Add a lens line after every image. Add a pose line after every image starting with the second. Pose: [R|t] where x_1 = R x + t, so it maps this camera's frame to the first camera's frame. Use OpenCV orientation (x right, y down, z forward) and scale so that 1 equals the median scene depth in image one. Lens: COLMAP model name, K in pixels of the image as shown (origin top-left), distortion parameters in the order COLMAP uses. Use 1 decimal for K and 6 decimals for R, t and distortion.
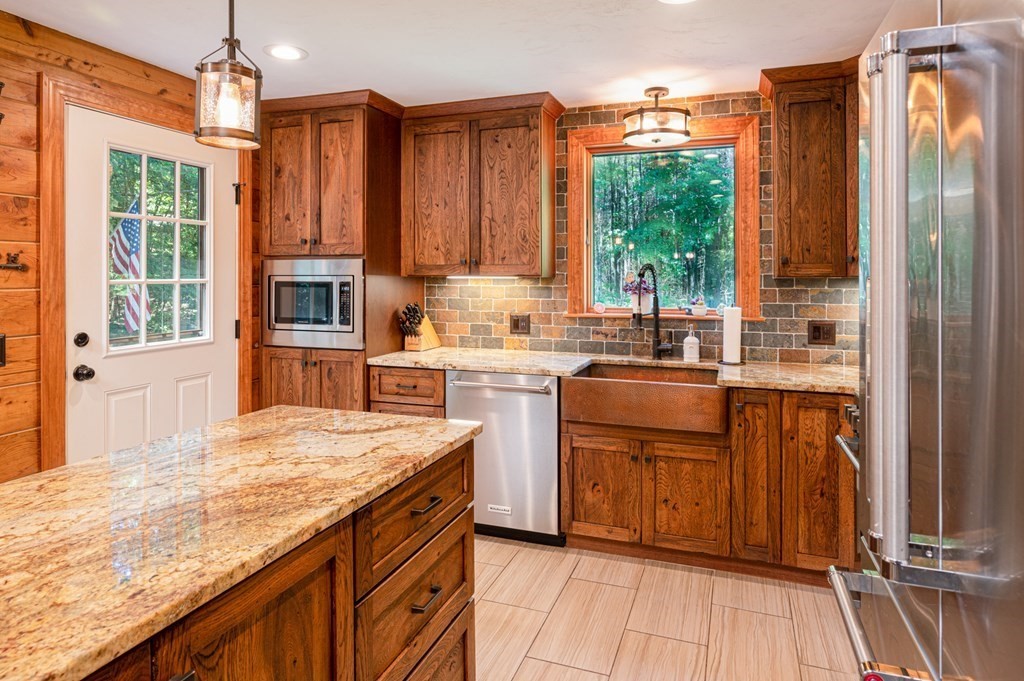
lens RADIAL K [[622.5, 0, 525.3], [0, 622.5, 279.7], [0, 0, 1]] dist [-0.002762, -0.000440]
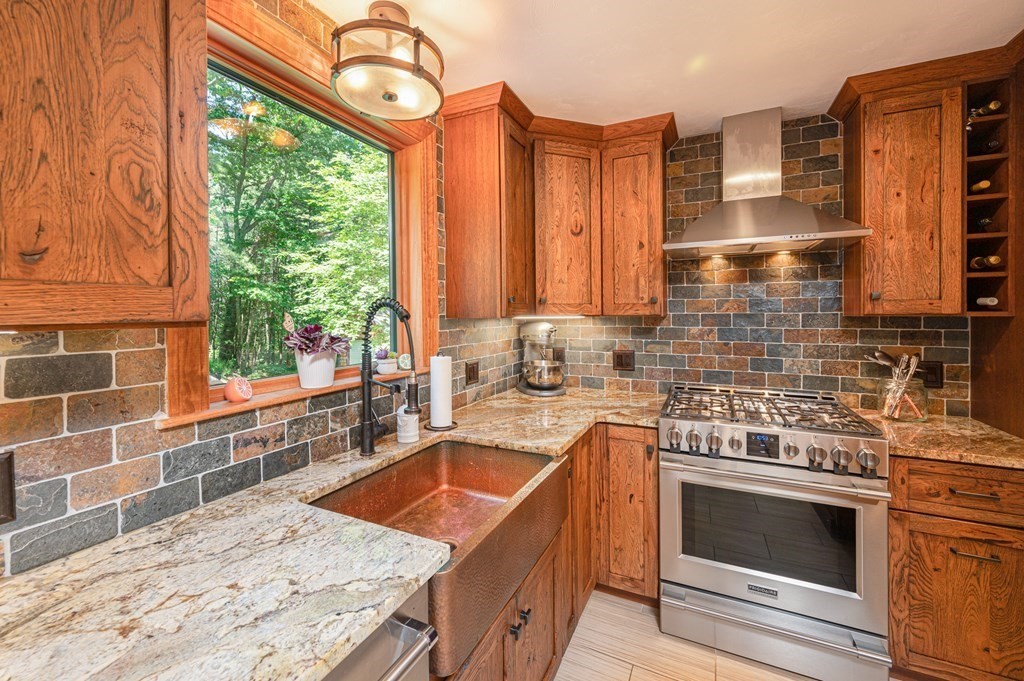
lens RADIAL K [[417.1, 0, 508.8], [0, 417.1, 317.8], [0, 0, 1]] dist [0.000418, -0.000345]
pose [[0.114925, -0.011837, 0.993304, -0.174954], [0.007416, 0.999911, 0.011057, -0.010029], [-0.993347, 0.006095, 0.115002, 0.794668]]
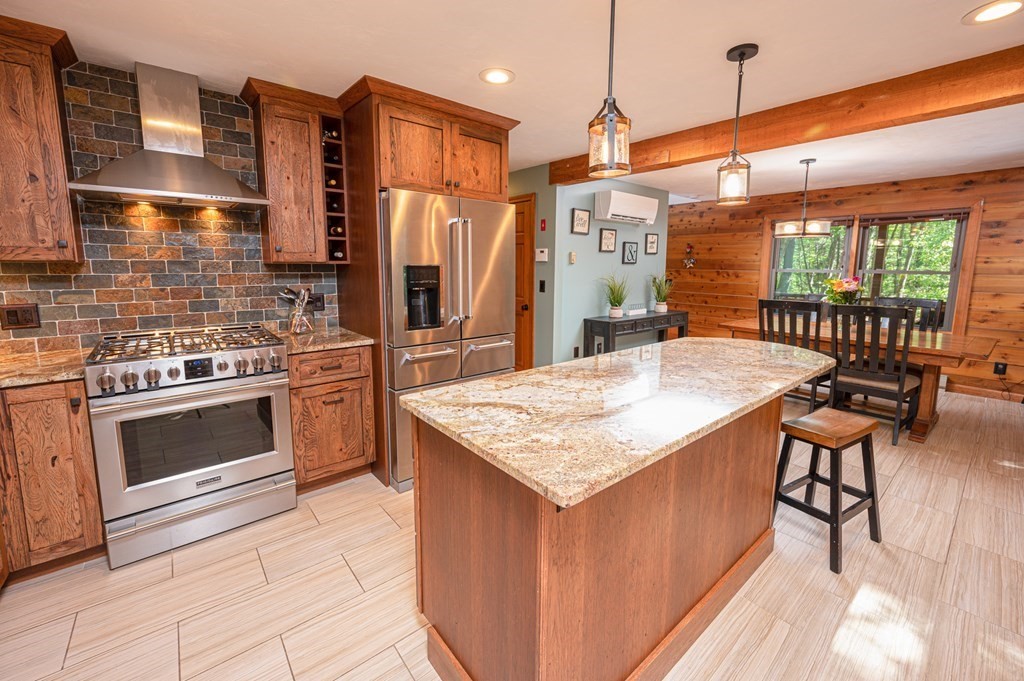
lens RADIAL K [[417.1, 0, 511.1], [0, 417.1, 314.7], [0, 0, 1]] dist [0.000418, -0.000345]
pose [[-0.858964, -0.068249, 0.507468, -0.332310], [-0.005404, 0.992230, 0.124298, -0.006797], [-0.512008, 0.104025, -0.852658, 0.827816]]
